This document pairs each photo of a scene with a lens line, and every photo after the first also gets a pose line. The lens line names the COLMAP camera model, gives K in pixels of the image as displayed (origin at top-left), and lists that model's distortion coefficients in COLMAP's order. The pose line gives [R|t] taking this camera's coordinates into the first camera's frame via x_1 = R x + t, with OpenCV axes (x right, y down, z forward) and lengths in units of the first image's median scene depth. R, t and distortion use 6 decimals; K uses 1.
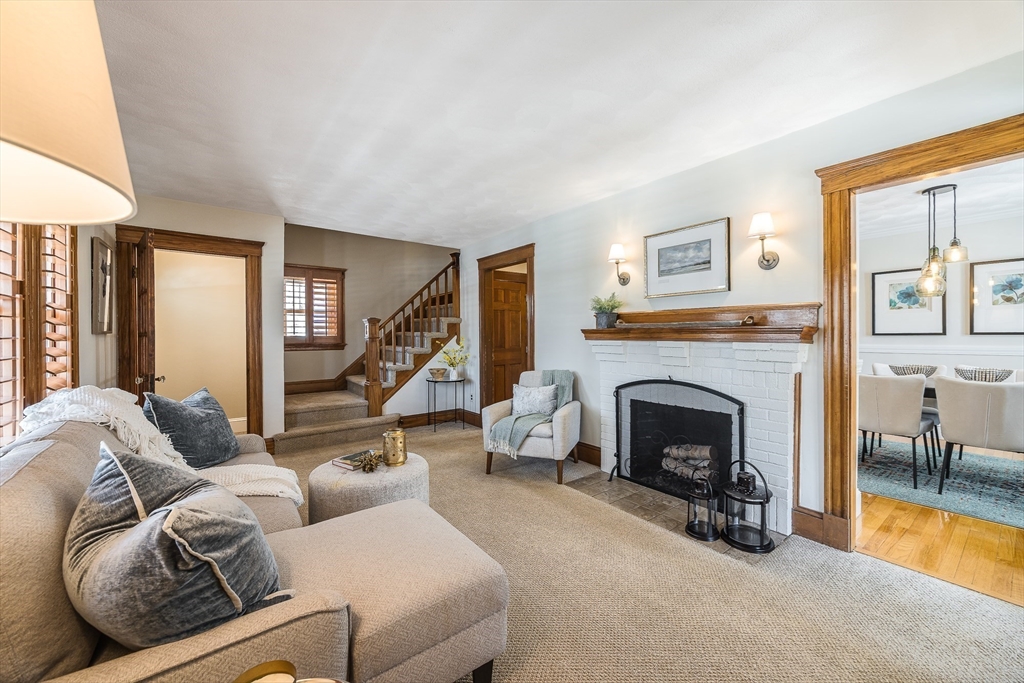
lens RADIAL K [[394.3, 0, 508.0], [0, 394.3, 339.3], [0, 0, 1]] dist [-0.001989, -0.000829]
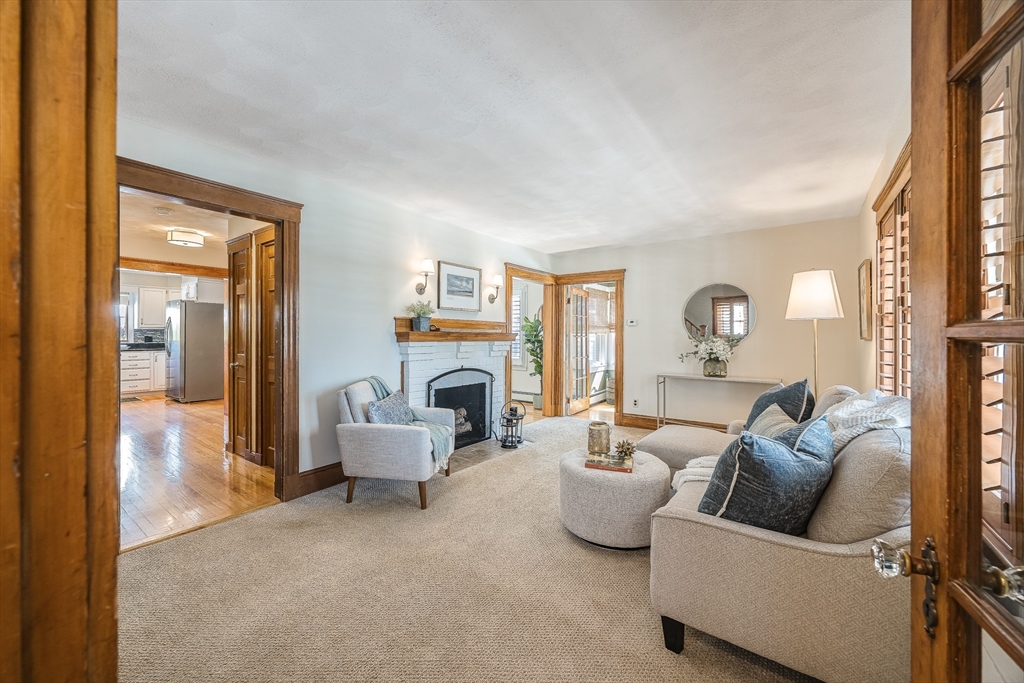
lens RADIAL K [[394.3, 0, 510.7], [0, 394.3, 335.3], [0, 0, 1]] dist [-0.001989, -0.000829]
pose [[-0.271833, 0.002686, 0.962341, -1.166494], [0.005848, 0.999982, -0.001139, -0.018088], [-0.962327, 0.005318, -0.271844, 1.378416]]
